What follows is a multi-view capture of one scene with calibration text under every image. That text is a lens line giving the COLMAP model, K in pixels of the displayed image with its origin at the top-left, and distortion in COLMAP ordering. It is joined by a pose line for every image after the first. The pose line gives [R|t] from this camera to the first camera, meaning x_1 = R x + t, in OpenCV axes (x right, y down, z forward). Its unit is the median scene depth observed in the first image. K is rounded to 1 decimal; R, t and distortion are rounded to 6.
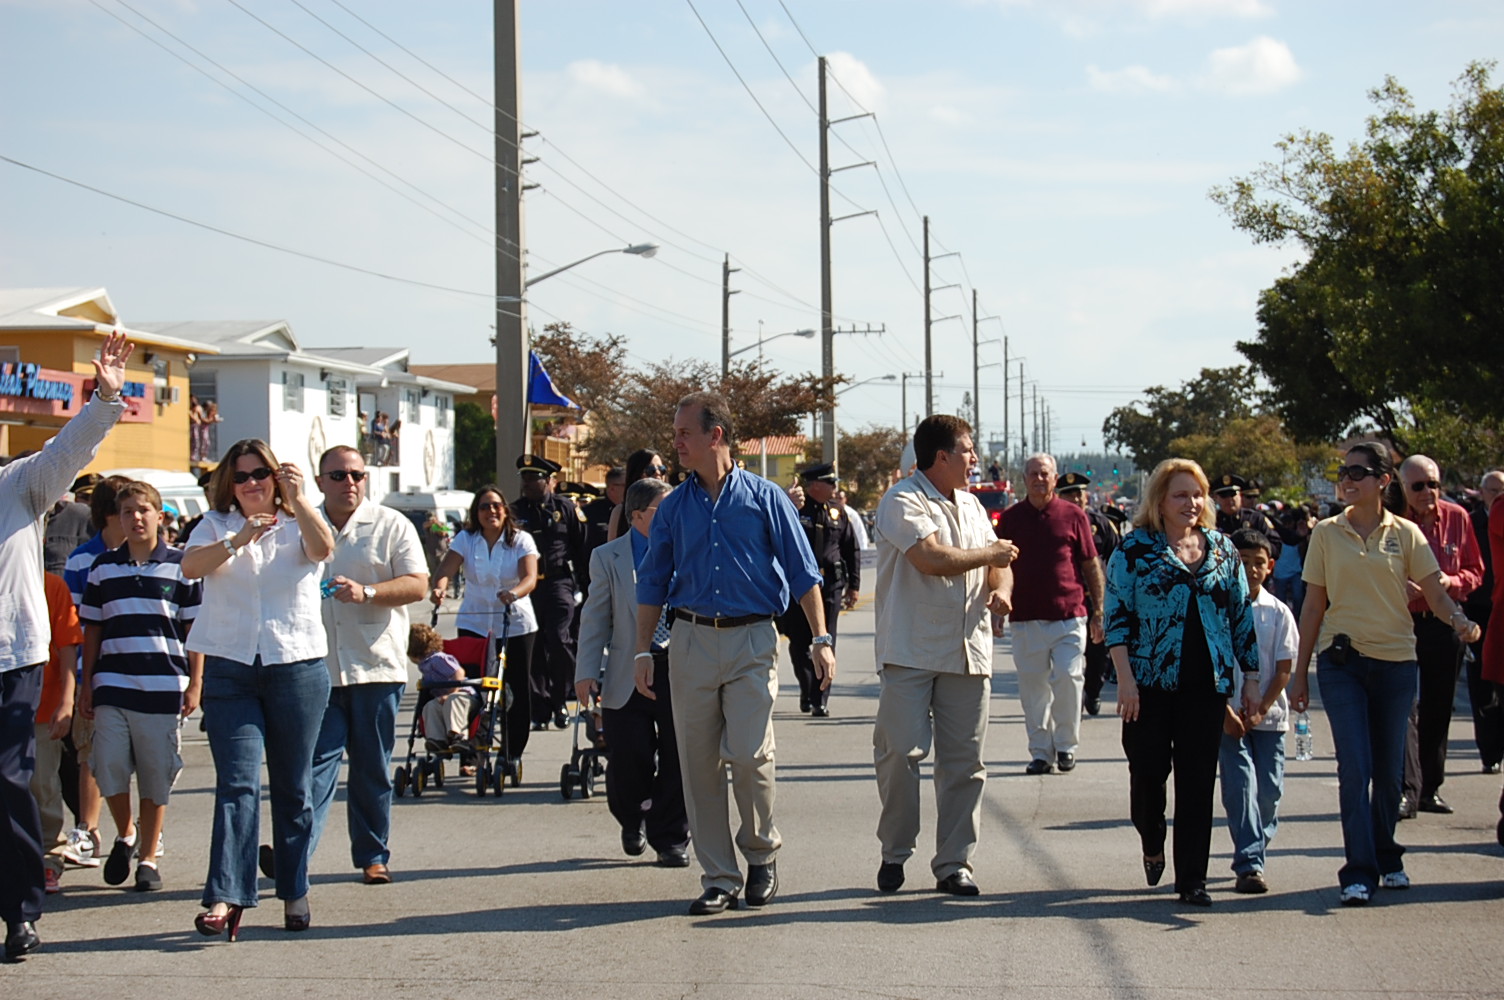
lens RADIAL K [[3426.3, 0, 752.0], [0, 3426.3, 500.0], [0, 0, 1]] dist [-0.005244, -0.238329]
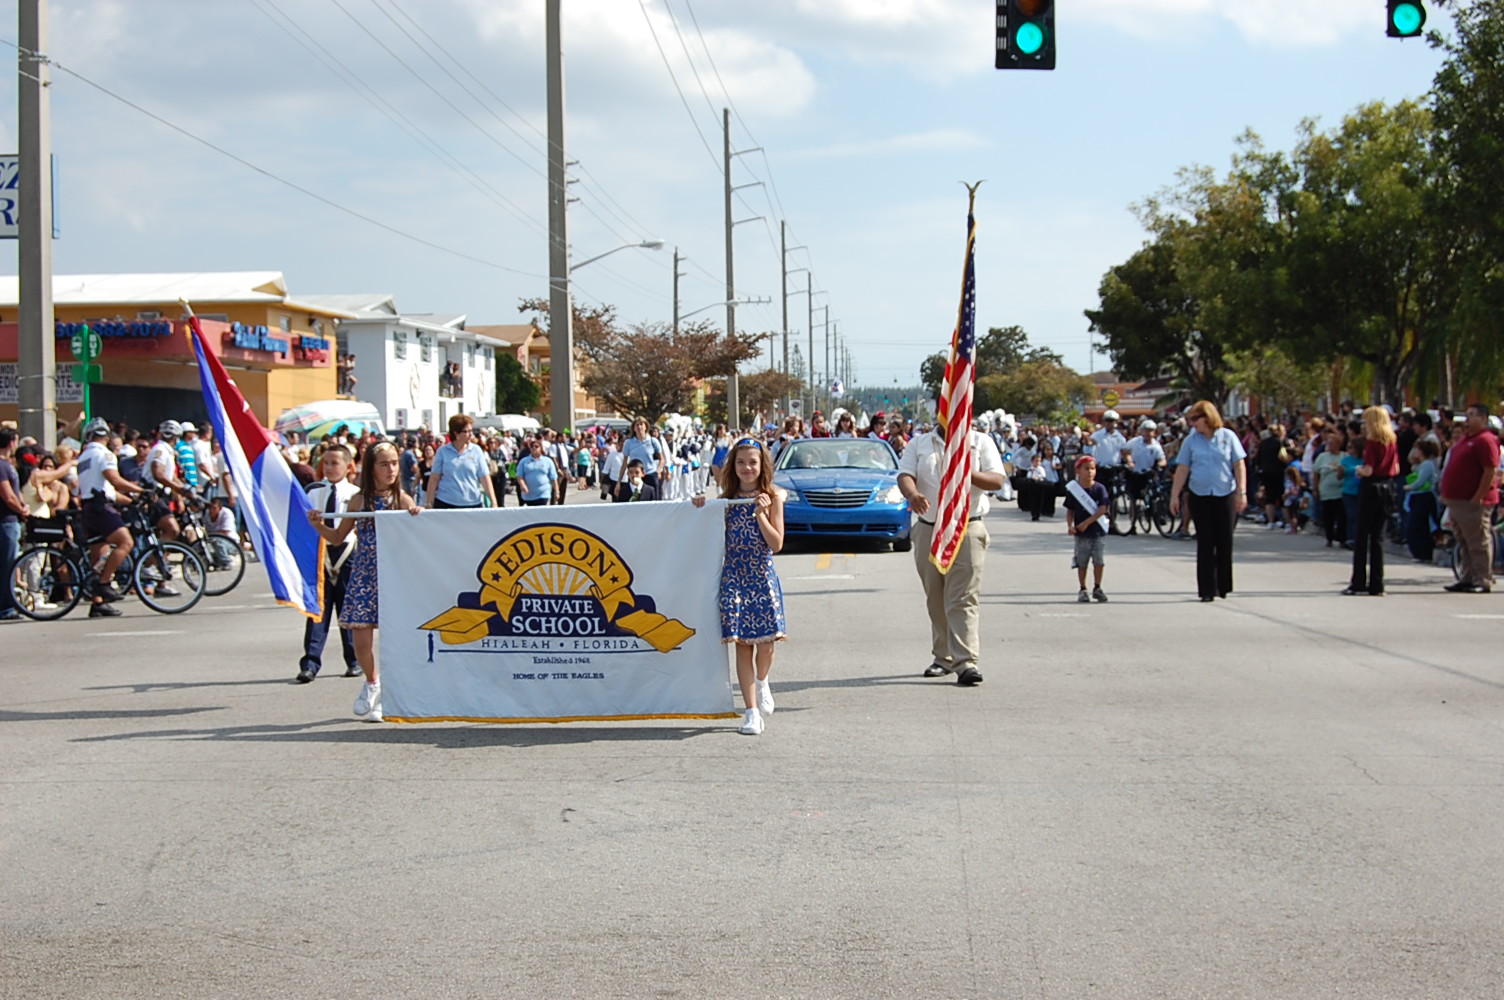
lens RADIAL K [[2407.7, 0, 767.3], [0, 2407.7, 500.5], [0, 0, 1]] dist [-0.065883, 0.204529]
pose [[0.998510, -0.004815, 0.054362, -0.030728], [0.003002, 0.999438, 0.033390, -0.000287], [-0.054493, -0.033177, 0.997963, -0.000036]]
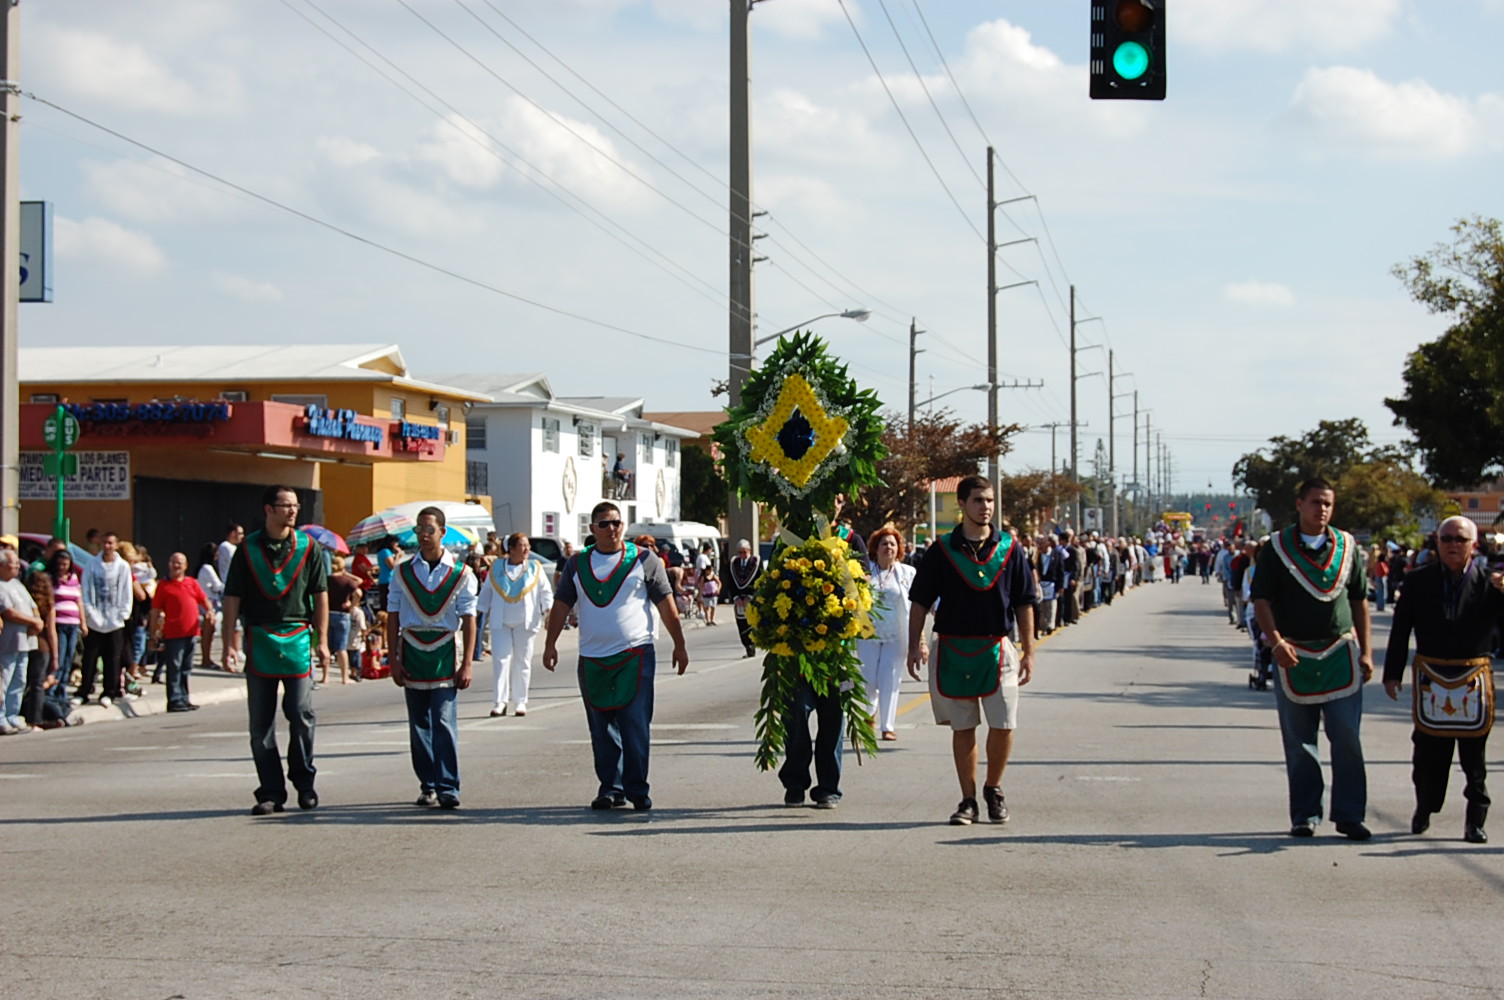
lens RADIAL K [[2983.1, 0, 752.0], [0, 2983.1, 500.0], [0, 0, 1]] dist [-0.050895, 0.314652]
pose [[0.998619, 0.009143, -0.051727, -0.011544], [-0.009670, 0.999904, -0.009954, -0.000308], [0.051631, 0.010440, 0.998612, -0.001171]]
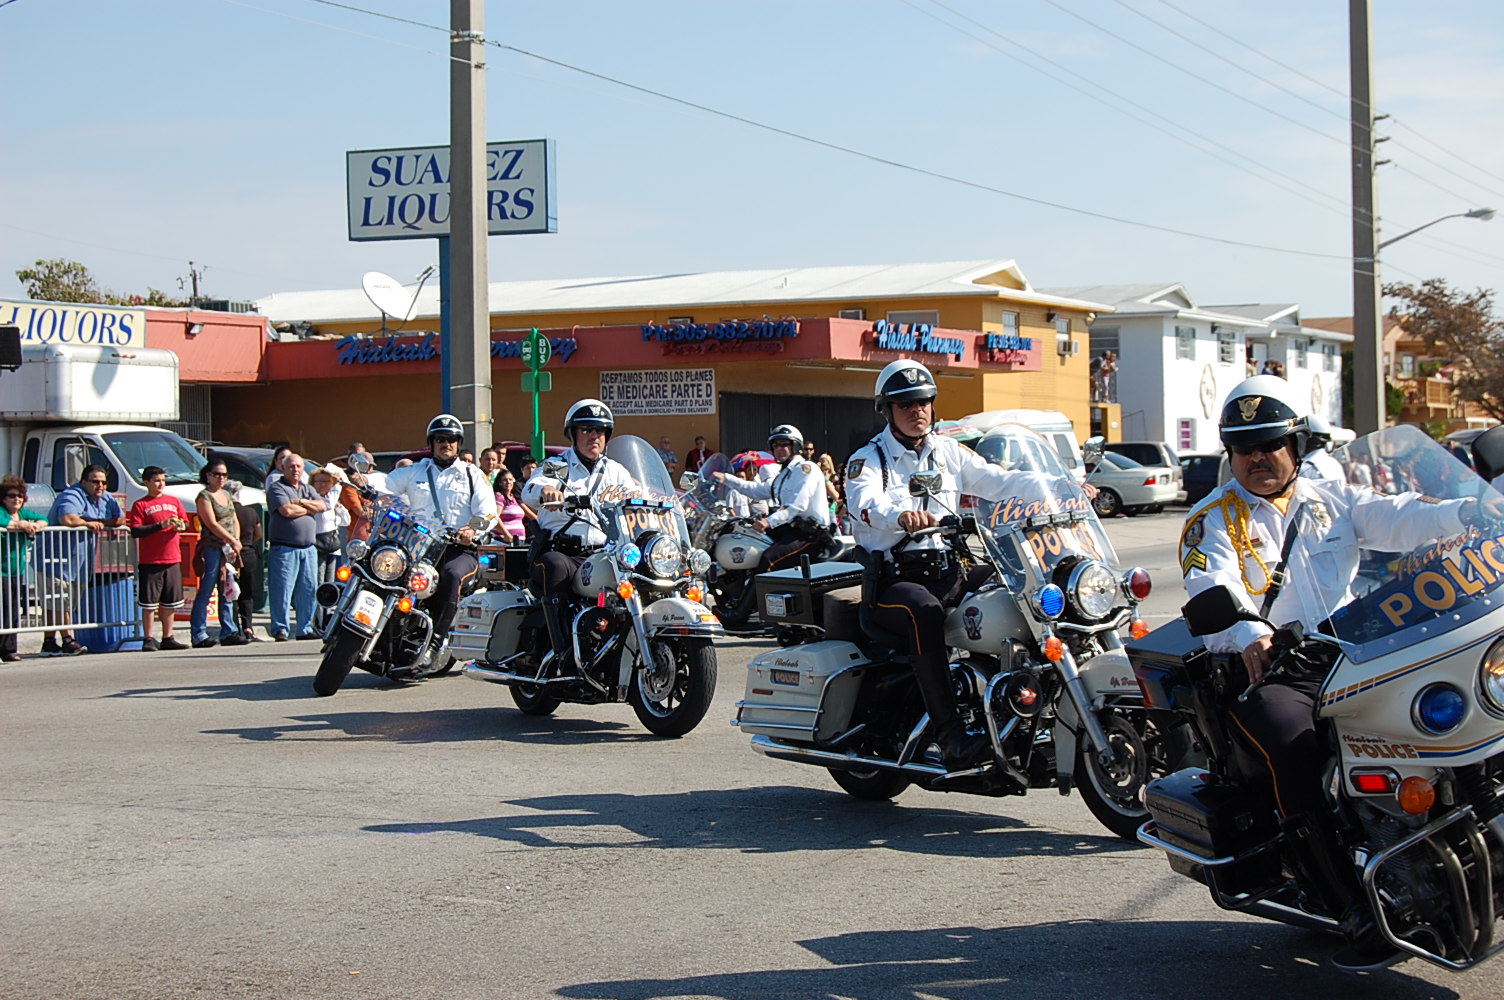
lens RADIAL K [[2913.5, 0, 776.5], [0, 2913.5, 498.7], [0, 0, 1]] dist [-0.032341, -0.019846]
pose [[0.955164, -0.002977, -0.296062, 0.023991], [0.009384, 0.999751, 0.020222, 0.000401], [0.295928, -0.022094, 0.954955, -0.002471]]
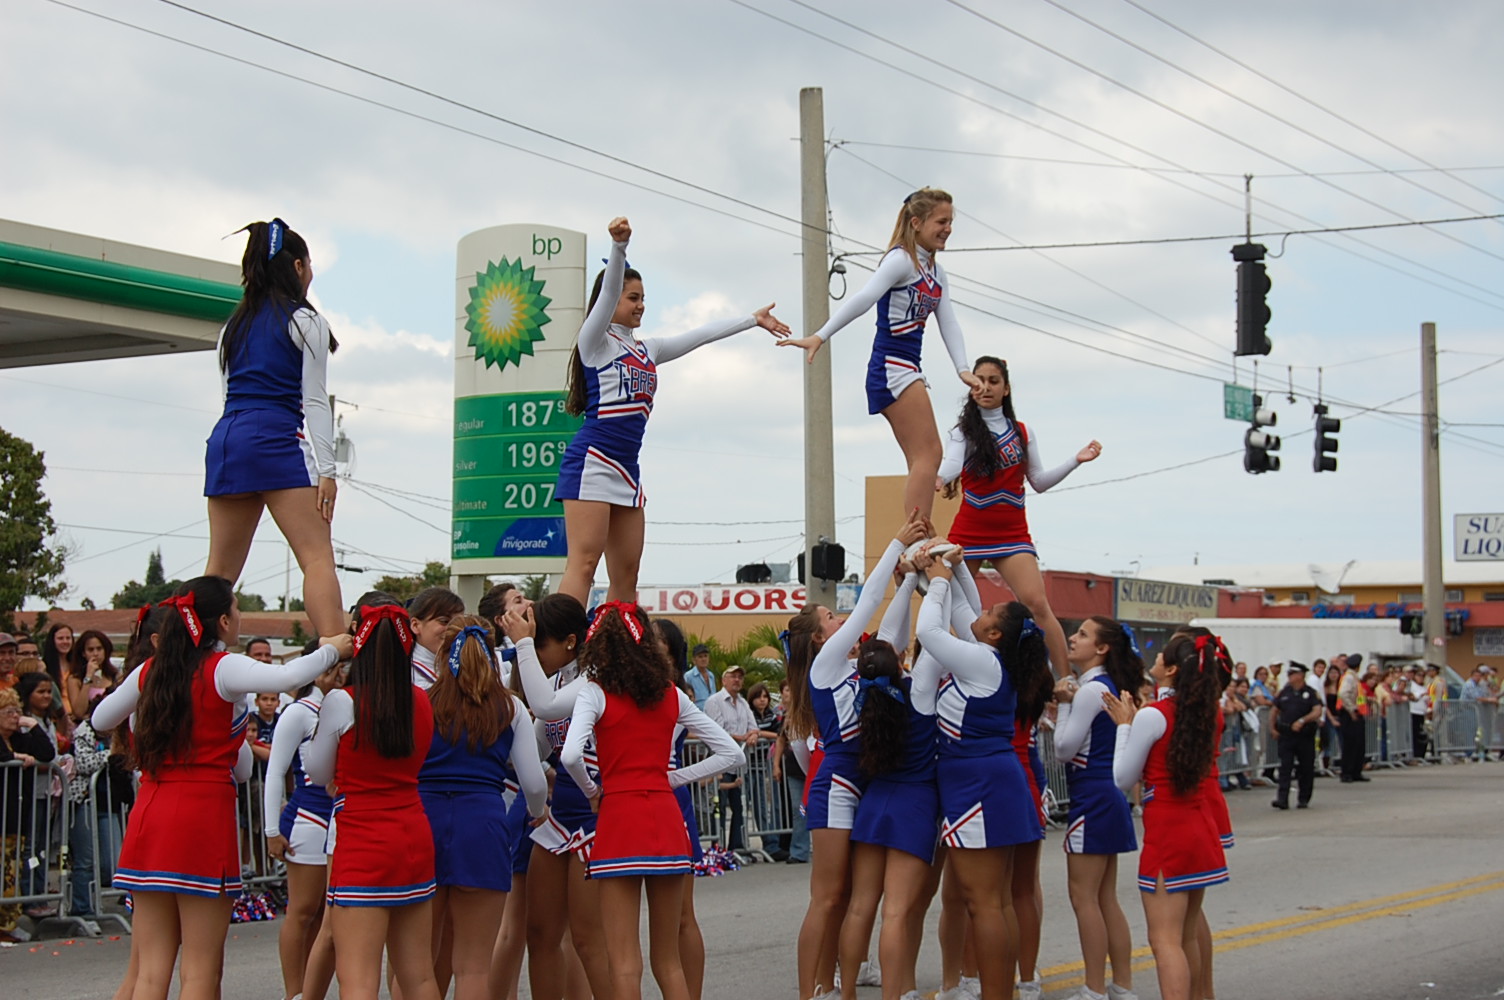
lens RADIAL K [[2495.1, 0, 765.0], [0, 2495.1, 501.1], [0, 0, 1]] dist [-0.030460, -0.023496]
pose [[0.890592, -0.015823, -0.454528, -0.014610], [-0.015126, 0.997811, -0.064374, 0.000859], [0.454552, 0.064206, 0.888403, -0.272053]]
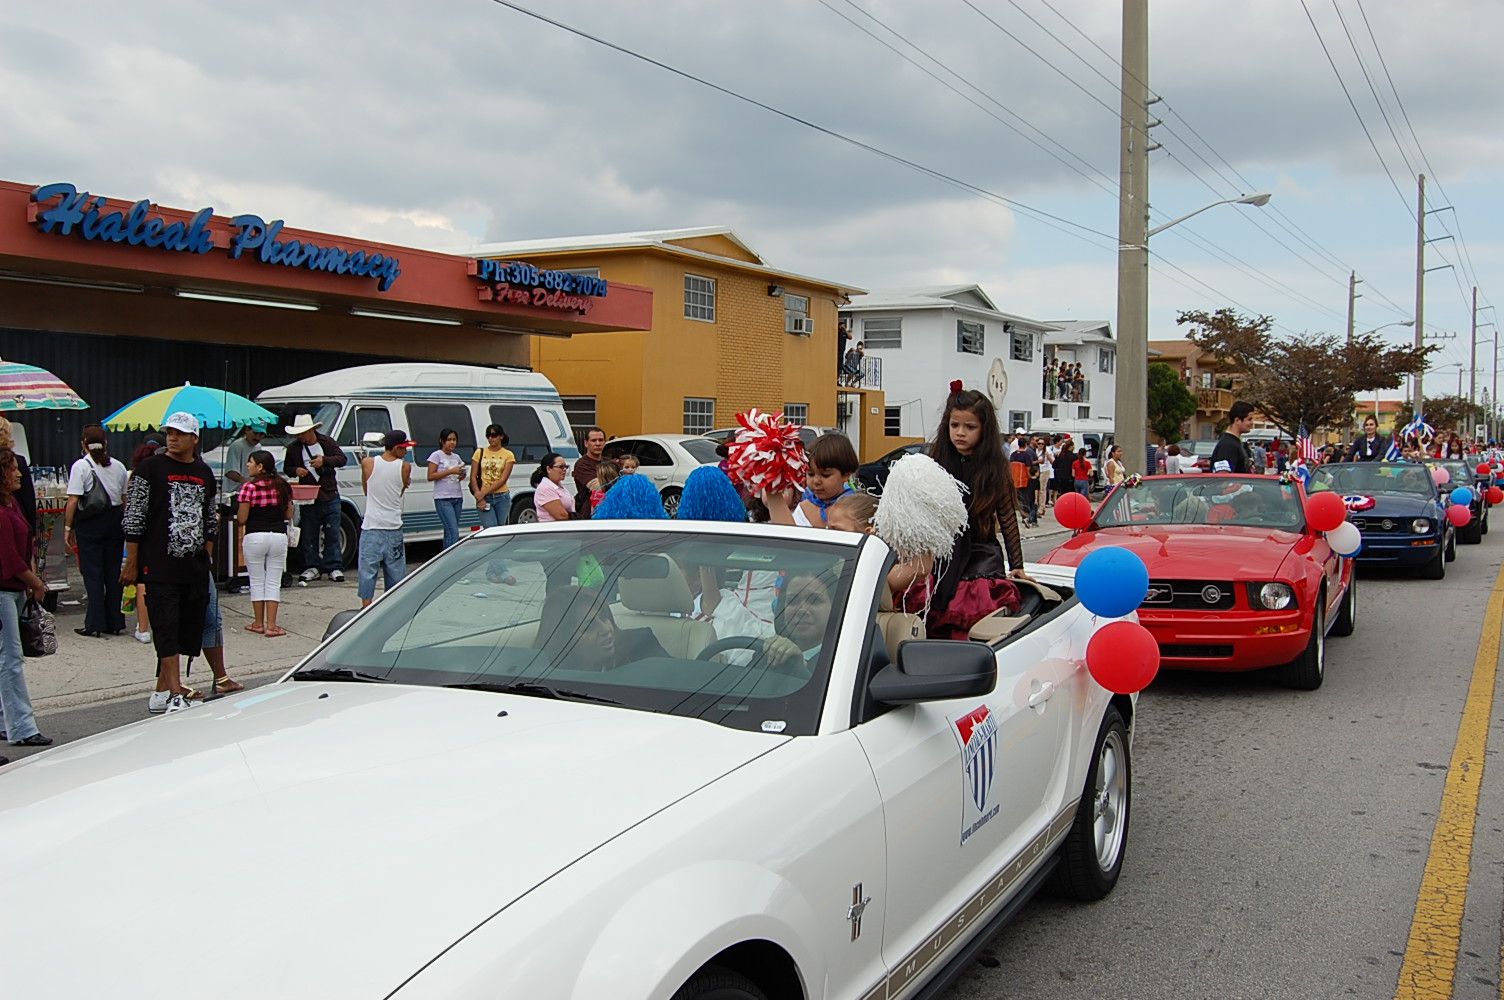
lens RADIAL K [[1414.6, 0, 753.4], [0, 1414.6, 503.6], [0, 0, 1]] dist [-0.053811, -0.021749]
pose [[0.914051, 0.042423, -0.403374, 0.004687], [-0.021030, 0.998134, 0.057321, 0.001250], [0.405053, -0.043911, 0.913238, 0.408879]]
